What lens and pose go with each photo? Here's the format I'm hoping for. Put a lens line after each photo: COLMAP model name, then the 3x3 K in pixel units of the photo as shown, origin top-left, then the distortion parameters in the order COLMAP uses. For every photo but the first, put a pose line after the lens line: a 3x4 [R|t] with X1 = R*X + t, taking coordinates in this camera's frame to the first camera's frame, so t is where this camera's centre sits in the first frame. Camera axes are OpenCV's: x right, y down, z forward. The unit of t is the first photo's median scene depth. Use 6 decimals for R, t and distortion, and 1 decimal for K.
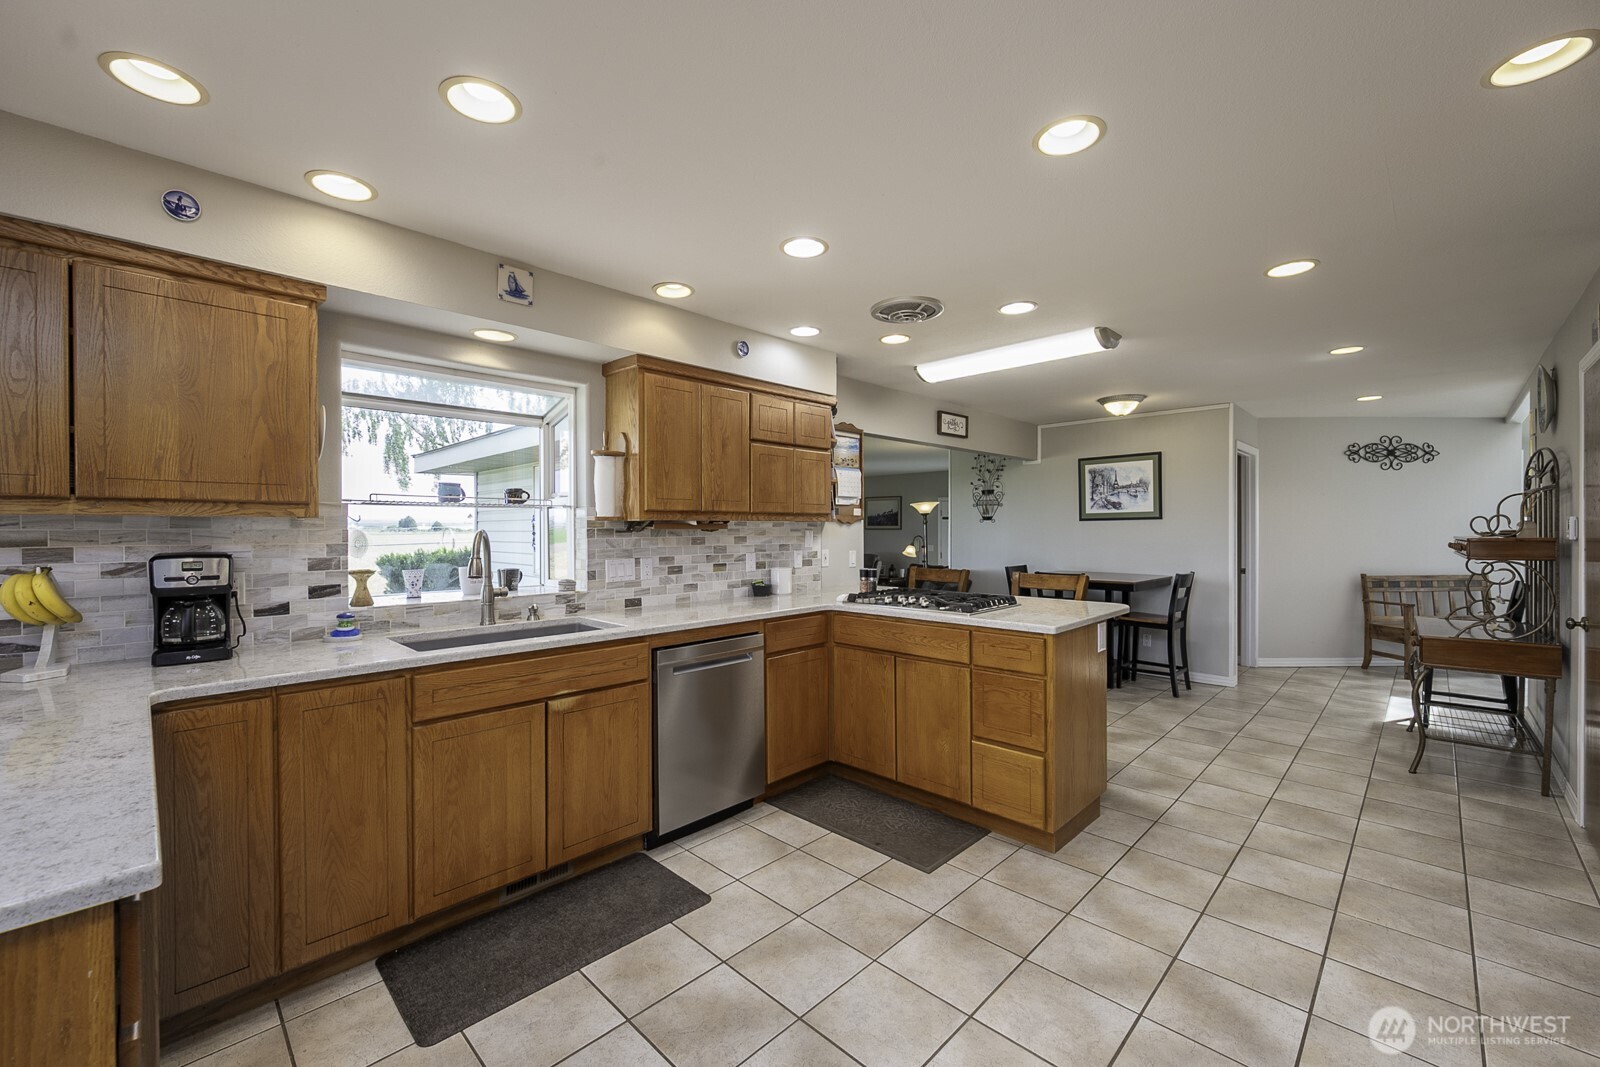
lens RADIAL K [[646.7, 0, 800.0], [0, 646.7, 533.5], [0, 0, 1]] dist [-0.001919, -0.000026]
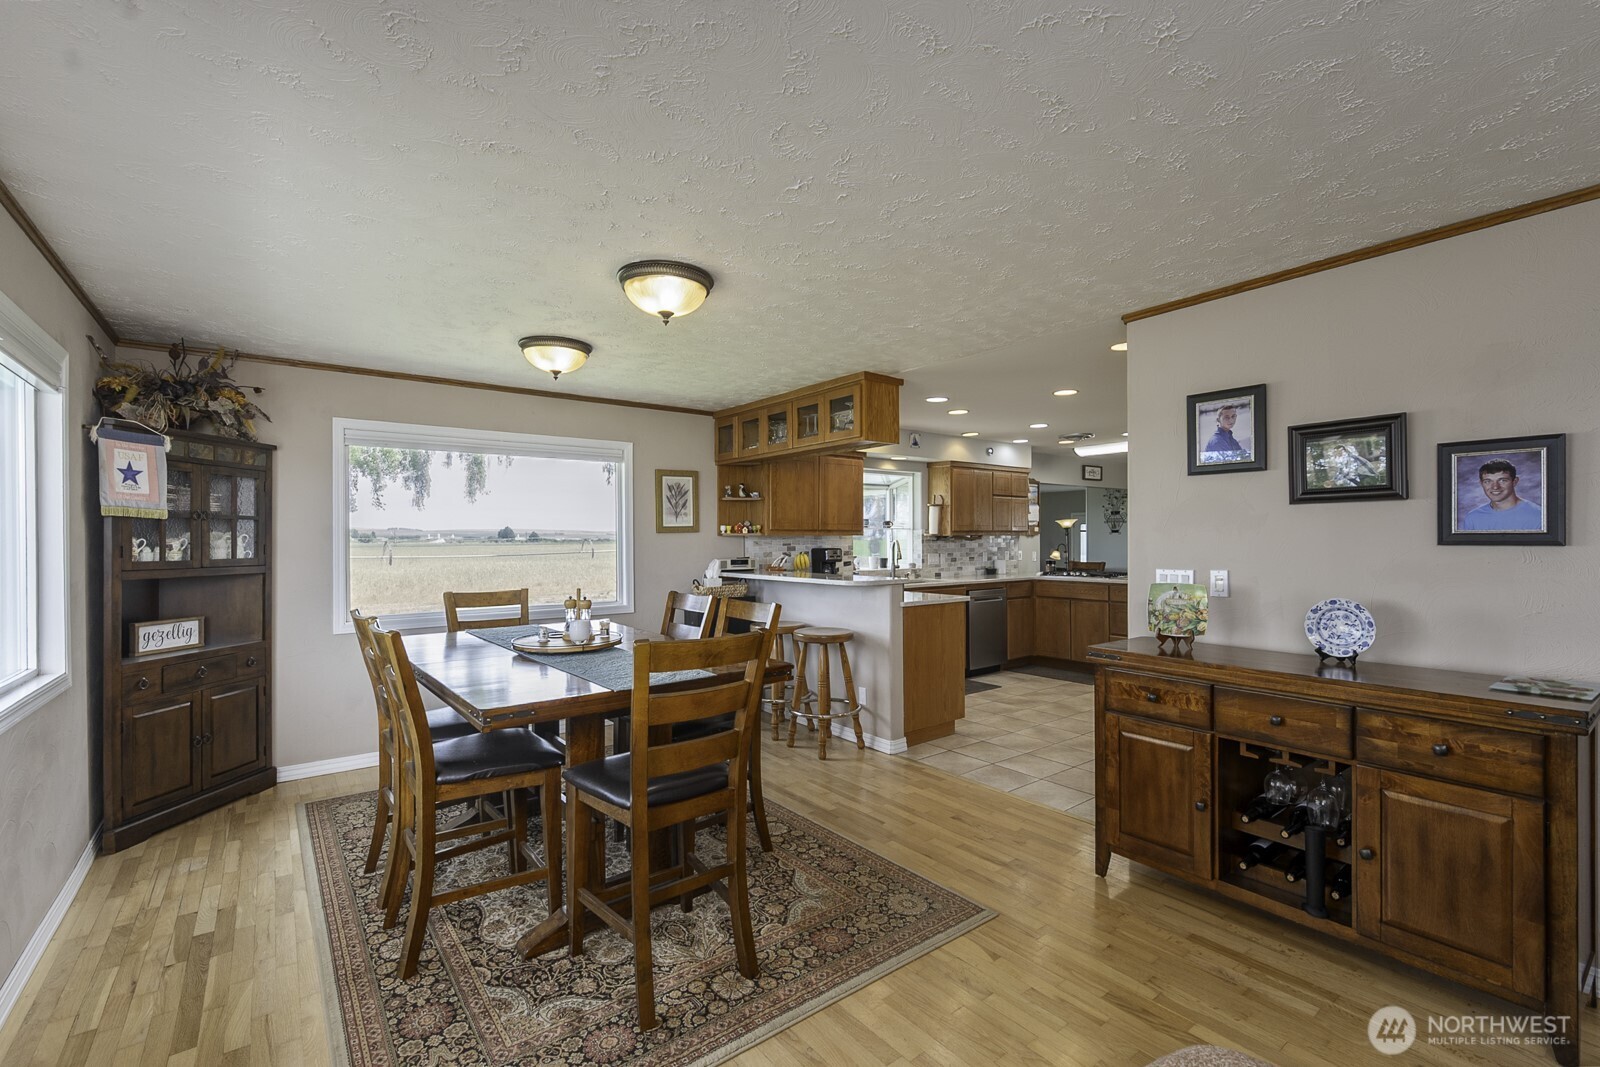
lens RADIAL K [[698.8, 0, 800.0], [0, 698.8, 533.5], [0, 0, 1]] dist [-0.002144, -0.000058]
pose [[0.990271, -0.002347, -0.139133, -0.286190], [0.000290, 0.999890, -0.014800, 0.005471], [0.139153, 0.014616, 0.990163, -0.964311]]
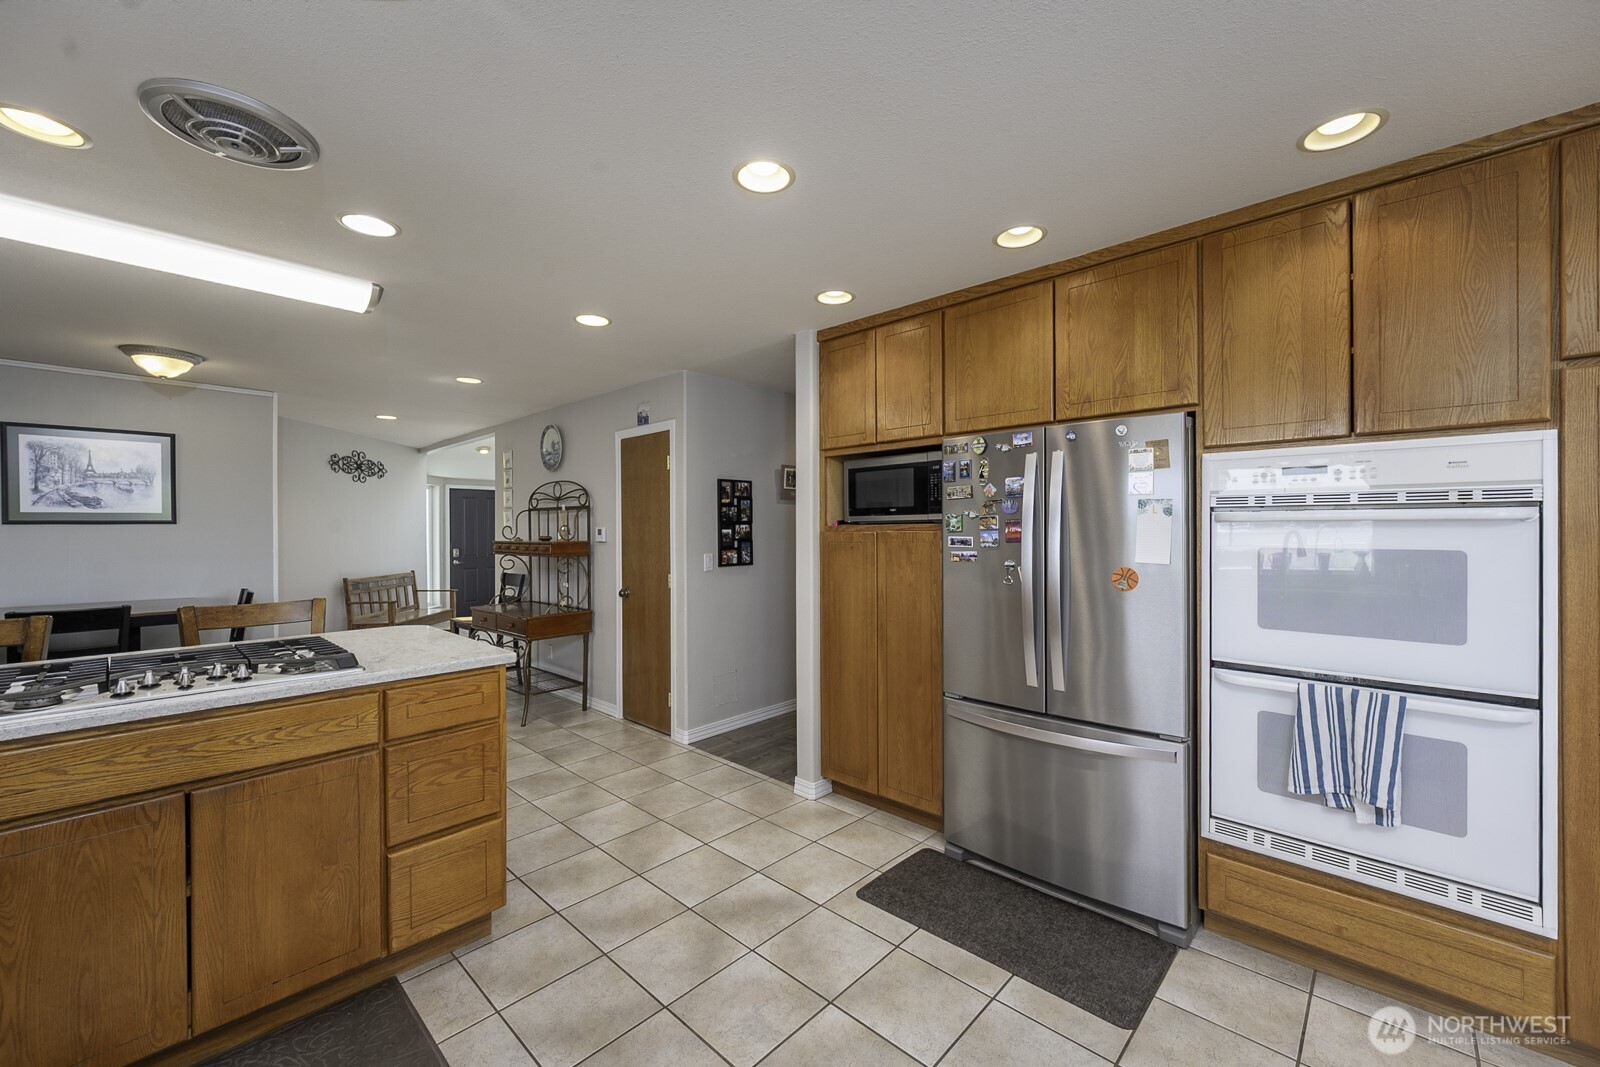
lens RADIAL K [[633.2, 0, 800.0], [0, 633.2, 533.5], [0, 0, 1]] dist [0.000119, 0.000011]
pose [[-0.021450, 0.000033, 0.999770, -0.255363], [0.011497, 0.999934, 0.000214, -0.003580], [-0.999704, 0.011499, -0.021449, 0.382674]]
